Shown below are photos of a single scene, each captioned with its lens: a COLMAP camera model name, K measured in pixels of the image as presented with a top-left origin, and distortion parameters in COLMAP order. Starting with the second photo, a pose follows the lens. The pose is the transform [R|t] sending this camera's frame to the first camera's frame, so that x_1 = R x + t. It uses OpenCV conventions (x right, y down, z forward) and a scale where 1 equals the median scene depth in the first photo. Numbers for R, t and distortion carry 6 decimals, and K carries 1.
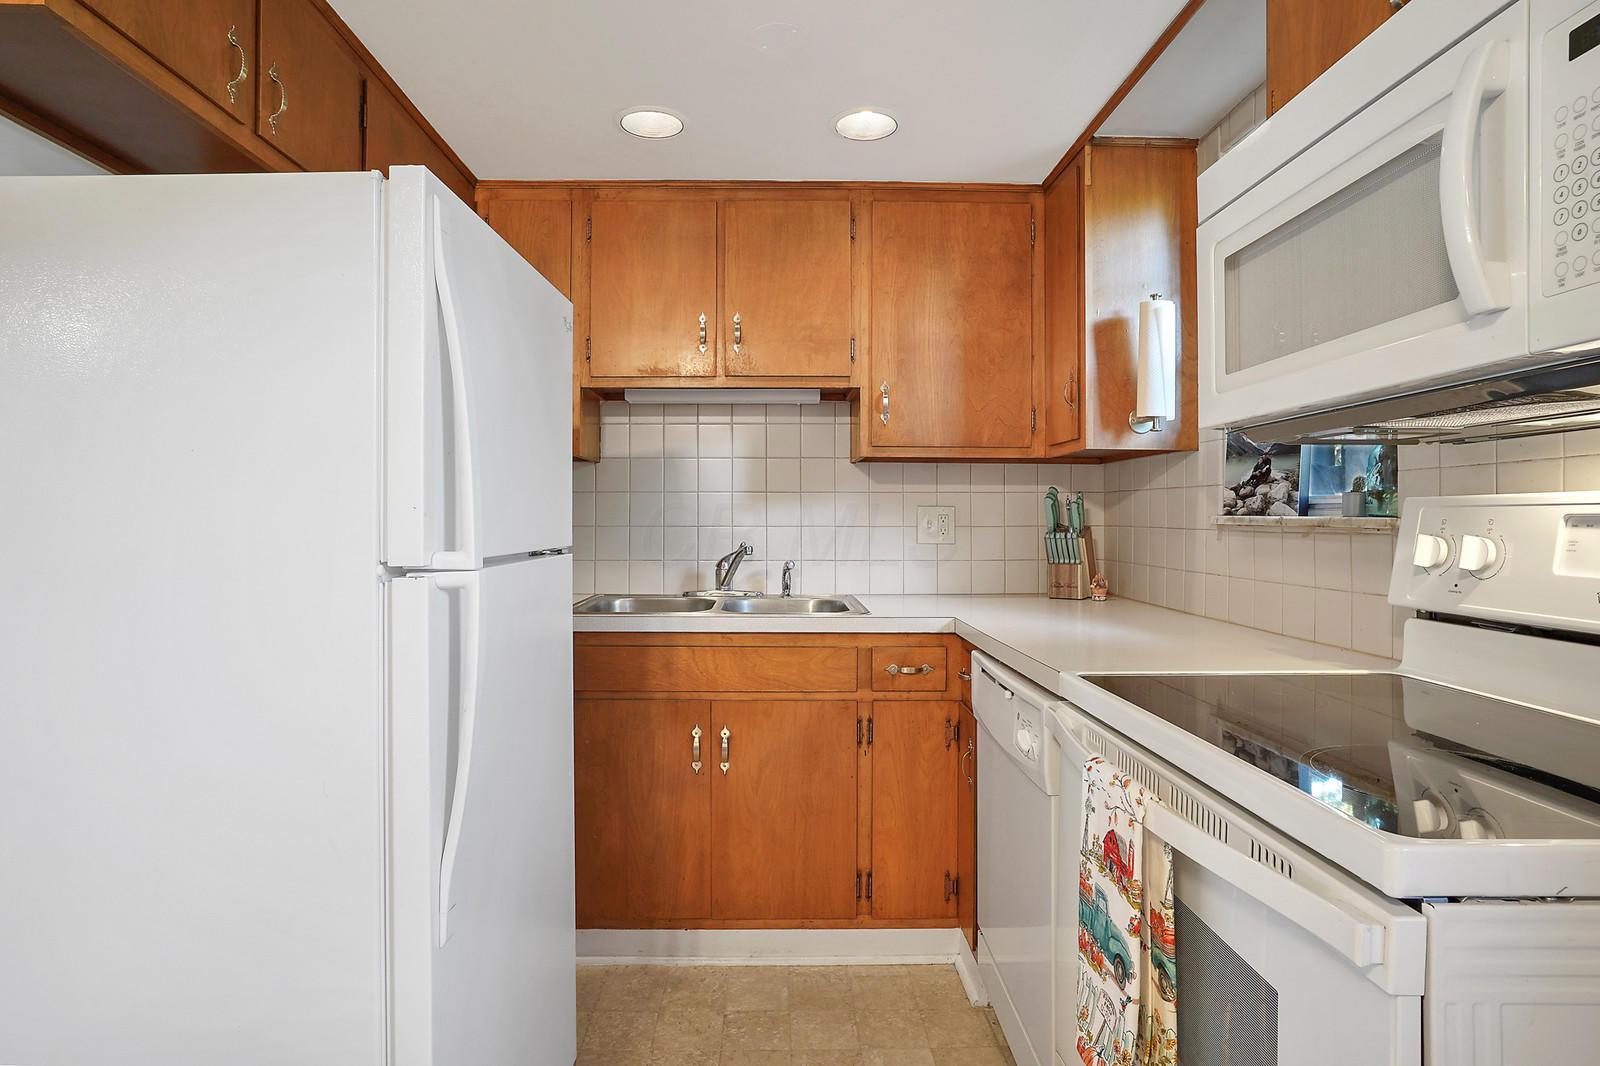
lens RADIAL K [[870.5, 0, 792.0], [0, 870.5, 508.6], [0, 0, 1]] dist [-0.063314, 0.043753]
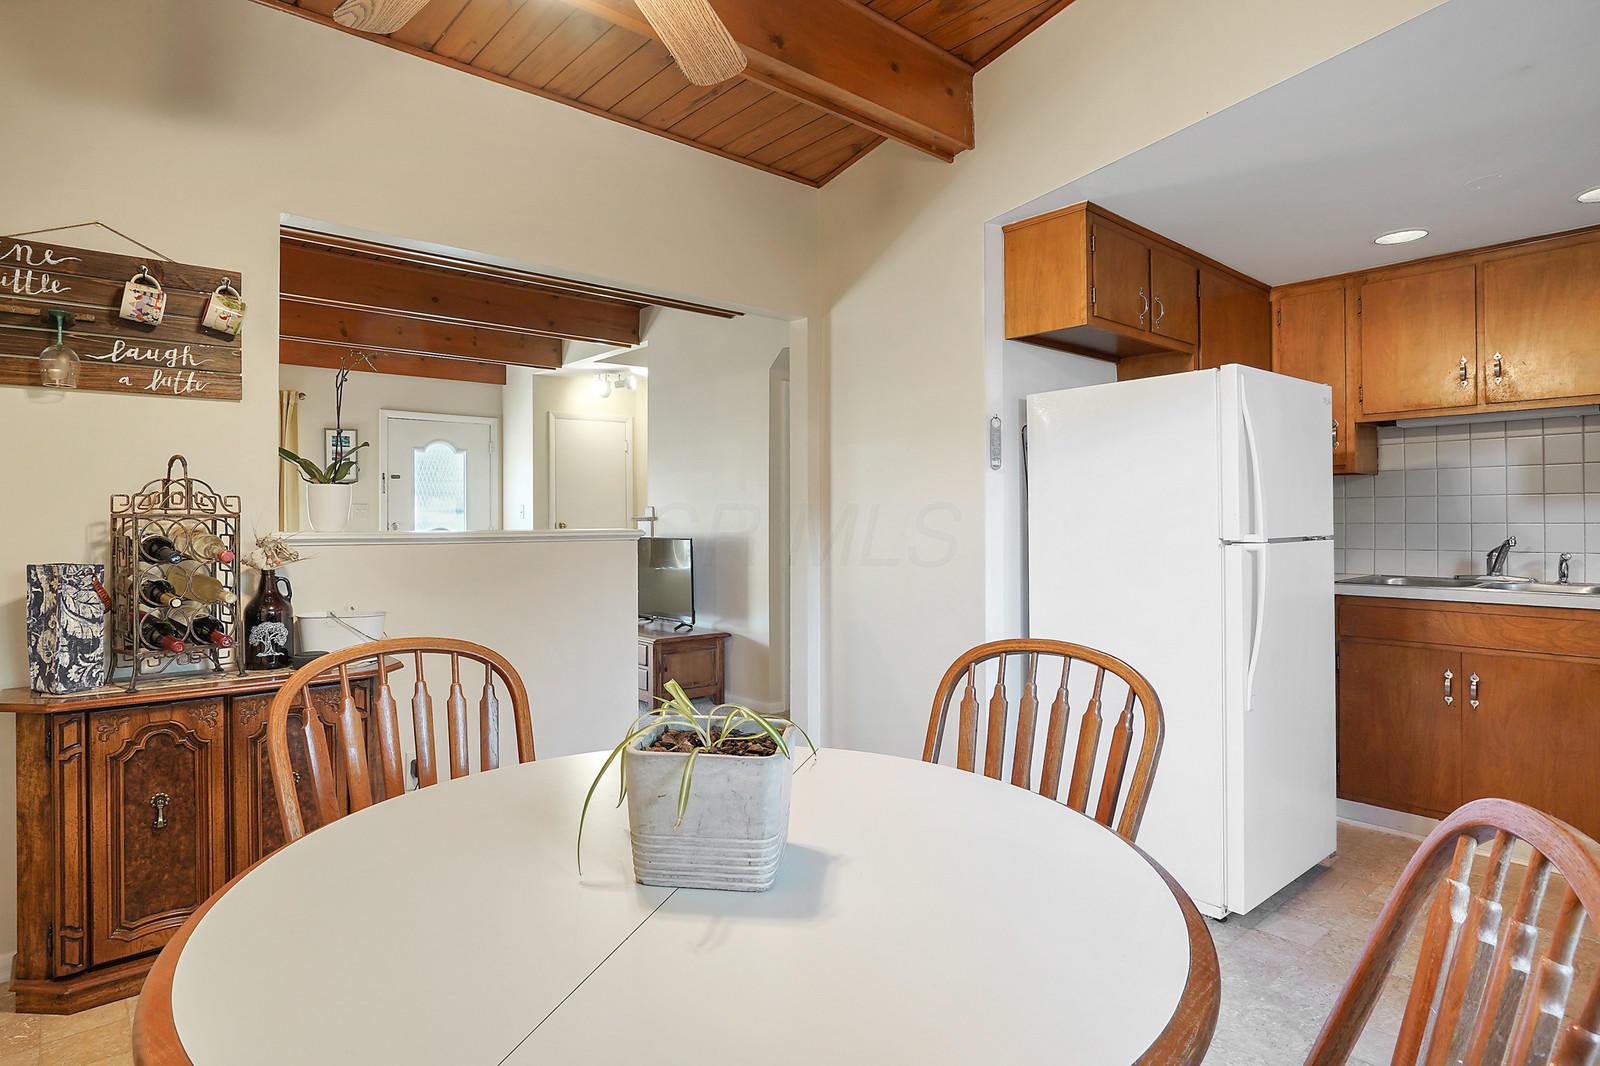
lens RADIAL K [[870.5, 0, 792.0], [0, 870.5, 508.6], [0, 0, 1]] dist [-0.063314, 0.043753]
pose [[0.631319, -0.011097, -0.775444, 0.276552], [0.014426, 0.999893, -0.002565, -0.013745], [0.775389, -0.009567, 0.631411, -0.636181]]
